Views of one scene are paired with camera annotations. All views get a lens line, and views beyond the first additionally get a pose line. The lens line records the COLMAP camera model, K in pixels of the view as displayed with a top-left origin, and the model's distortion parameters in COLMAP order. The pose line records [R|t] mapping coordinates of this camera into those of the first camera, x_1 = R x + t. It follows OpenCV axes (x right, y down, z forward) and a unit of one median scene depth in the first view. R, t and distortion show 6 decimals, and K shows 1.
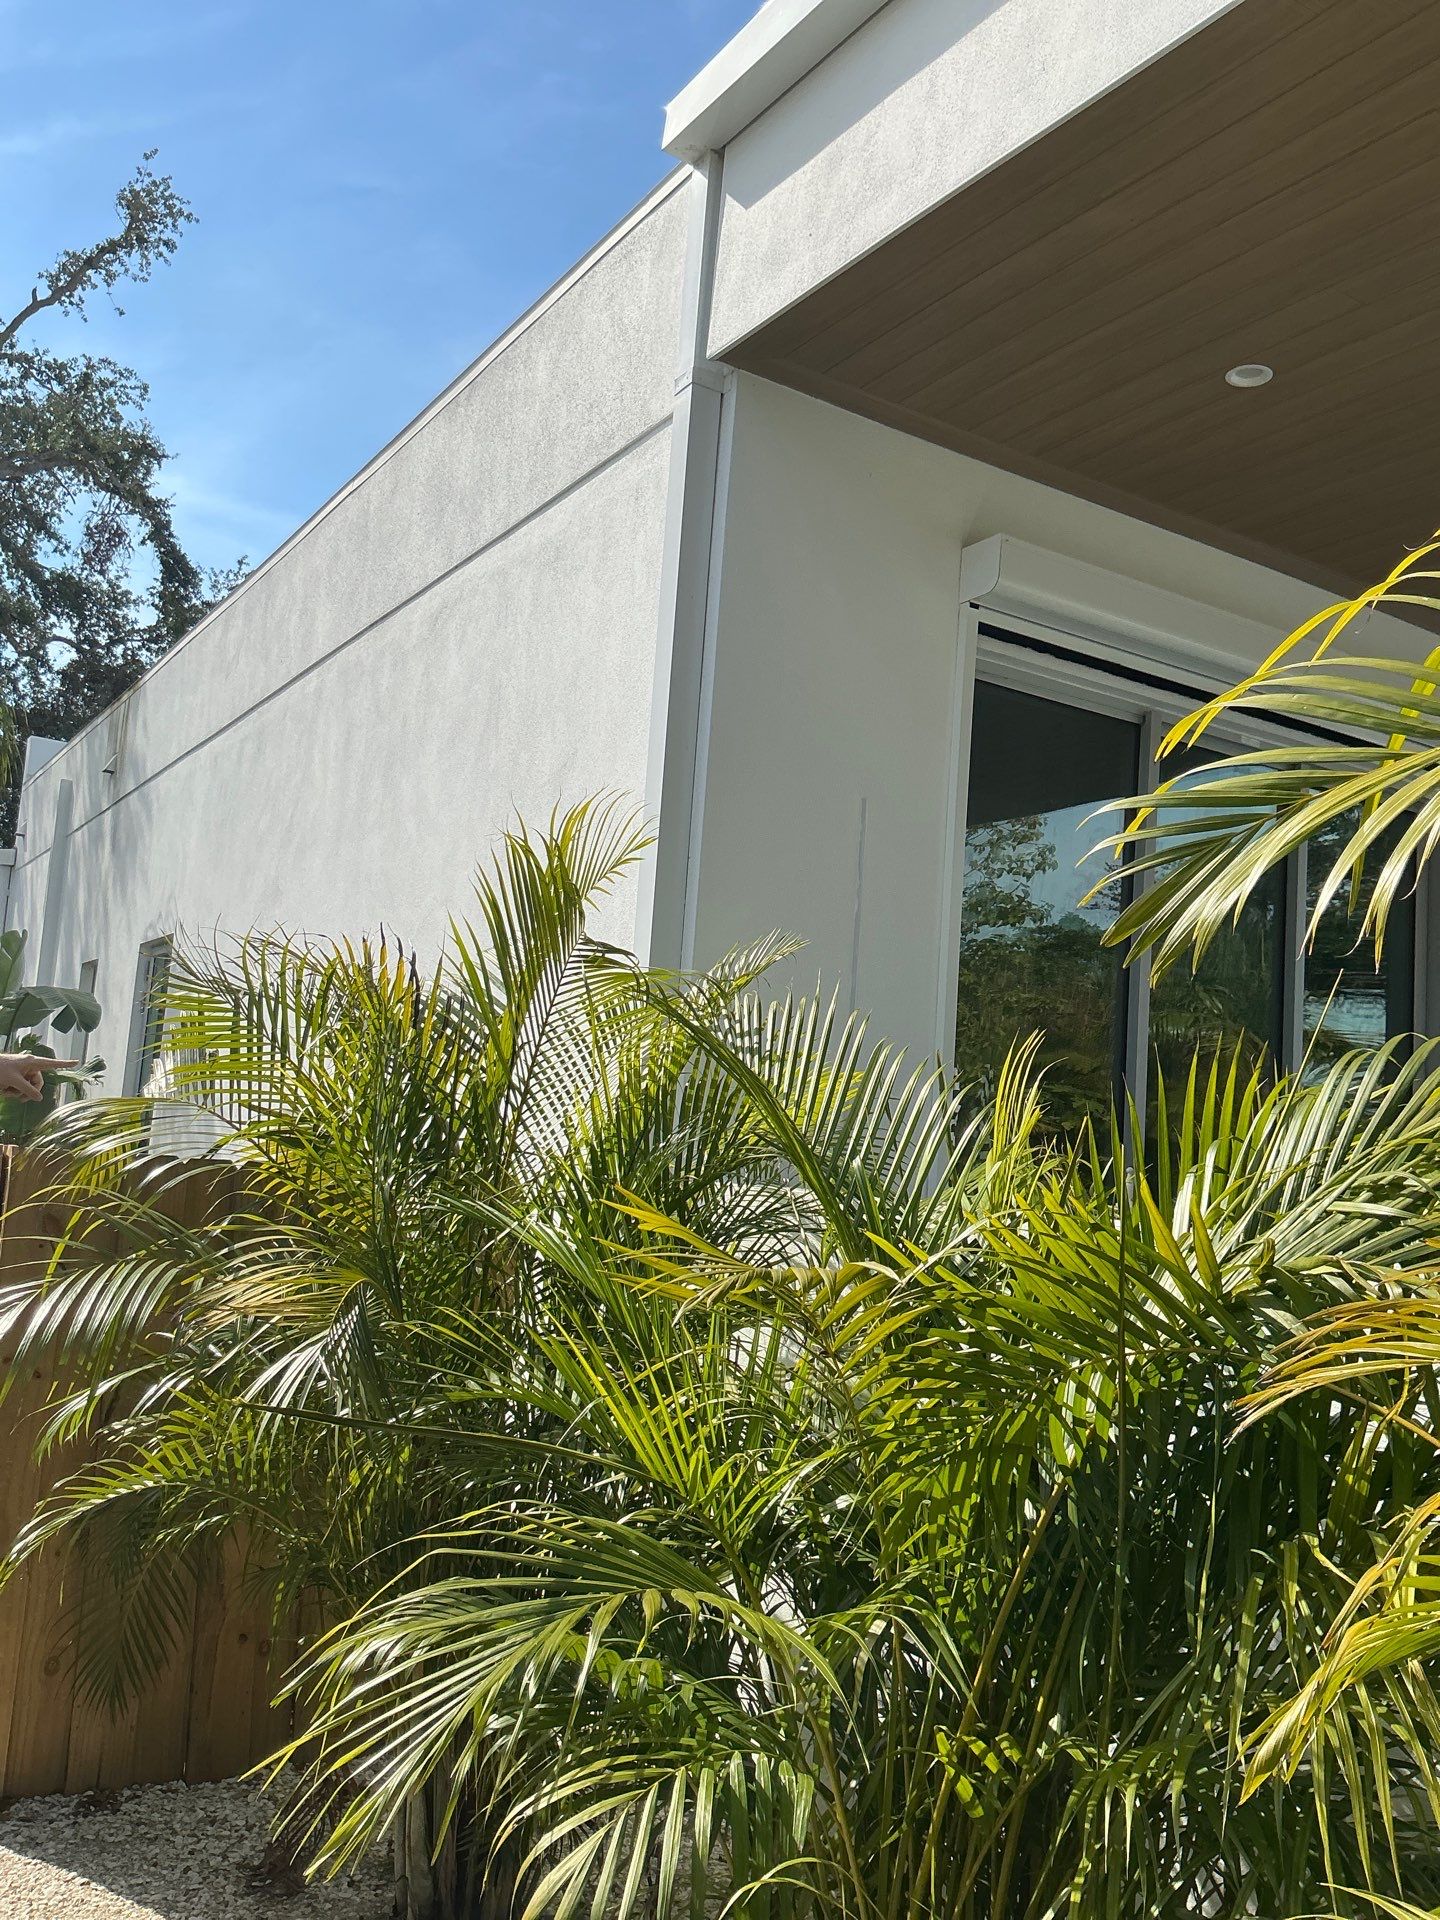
lens RADIAL K [[1625.1, 0, 688.7], [0, 1625.1, 980.7], [0, 0, 1]] dist [0.085012, -0.148554]
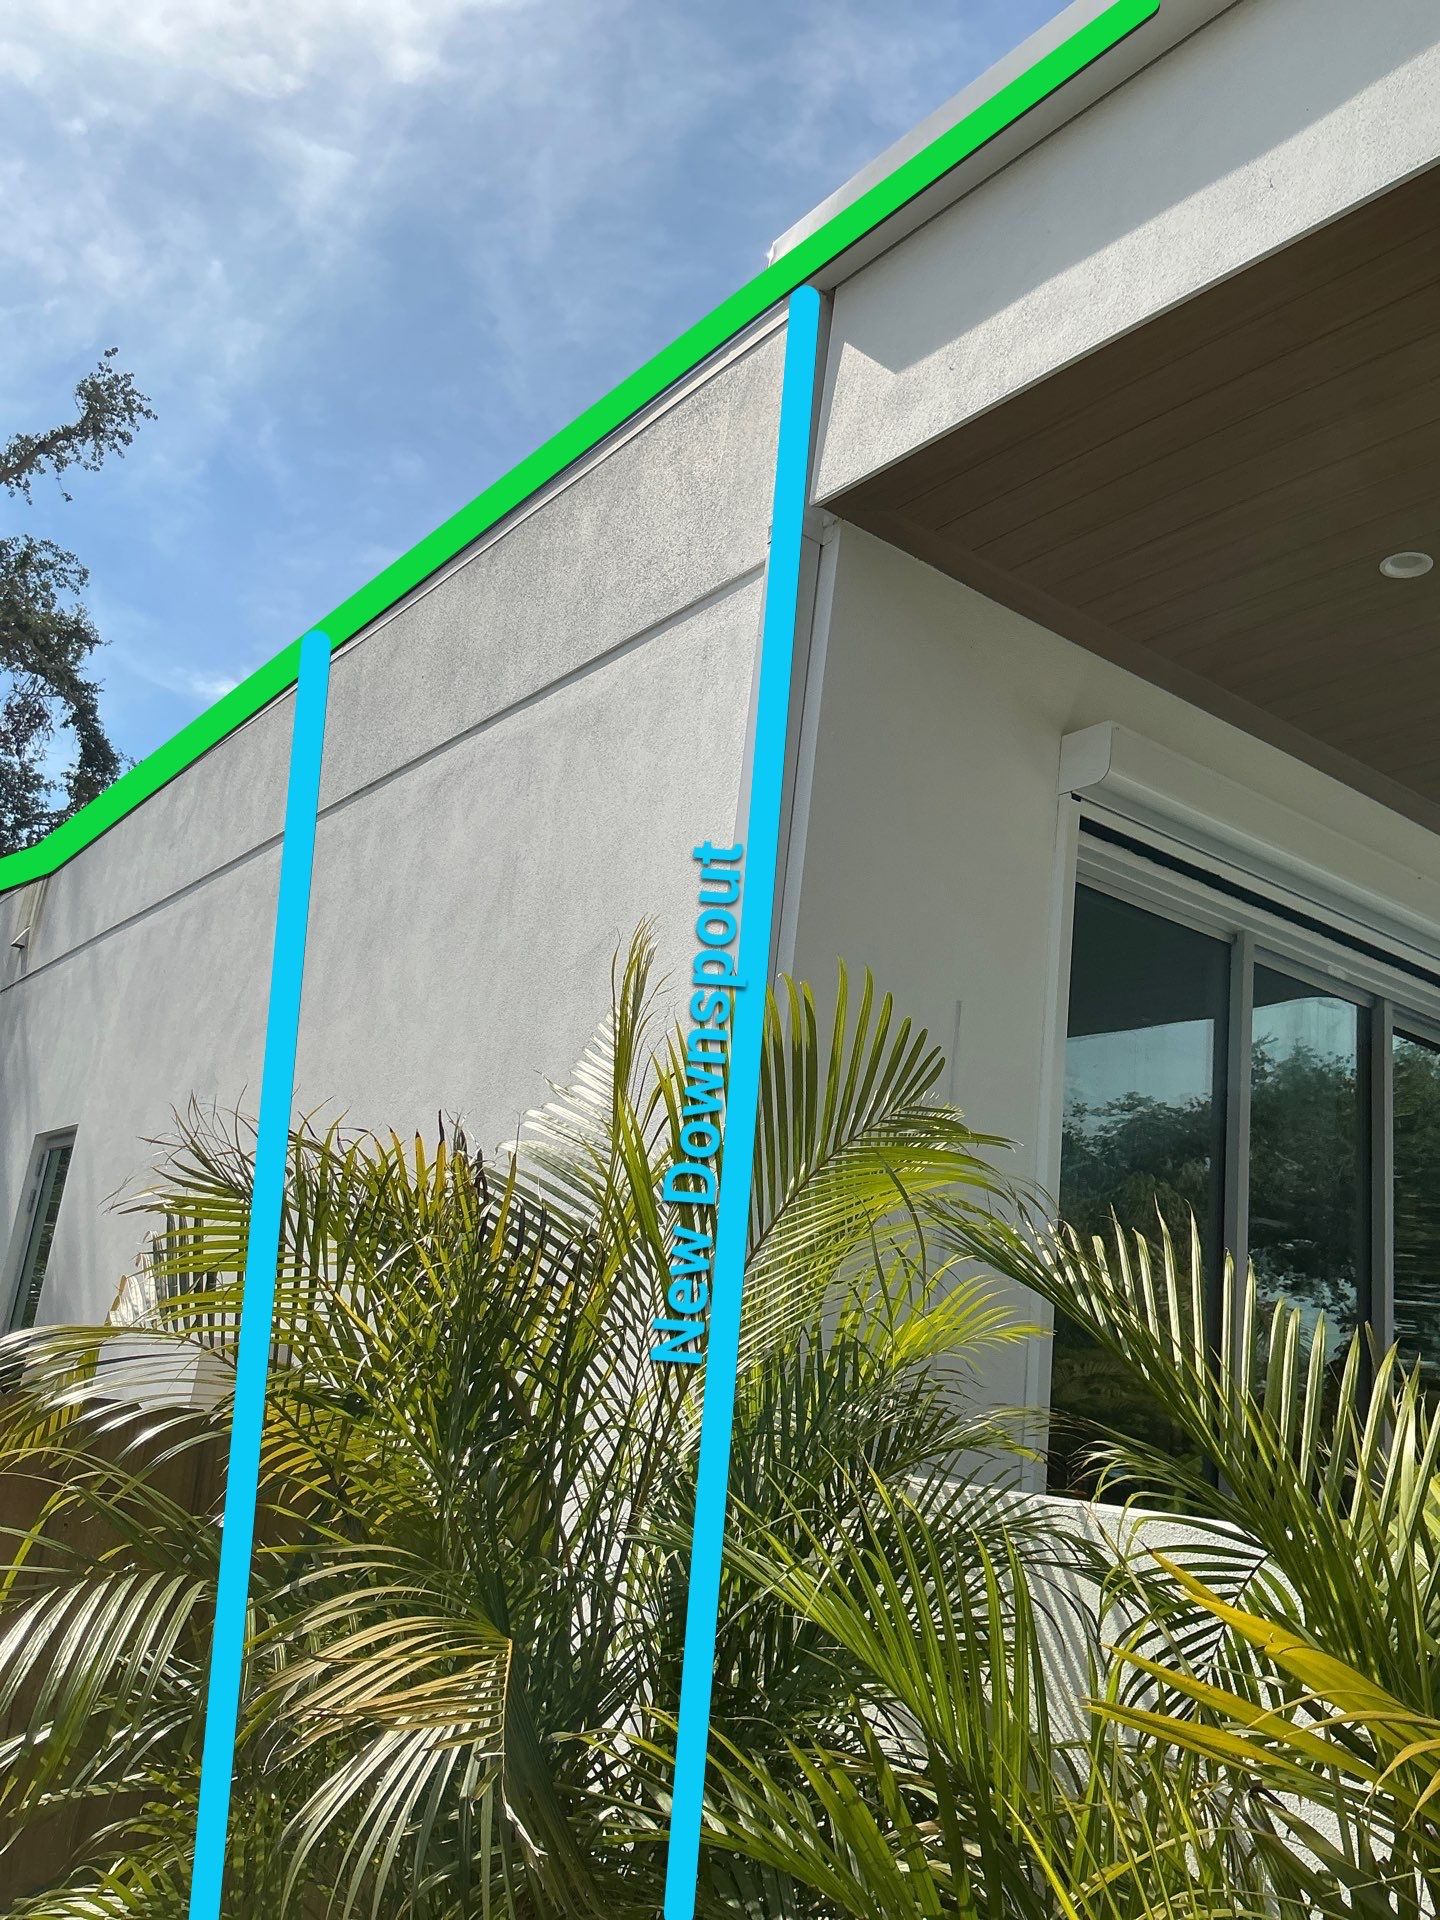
lens RADIAL K [[1625.1, 0, 712.9], [0, 1625.1, 970.2], [0, 0, 1]] dist [0.085012, -0.148554]
pose [[0.995025, 0.061787, 0.078156, -0.056103], [-0.049698, 0.987717, -0.148136, 0.004072], [-0.086349, 0.143515, 0.985874, 0.094263]]
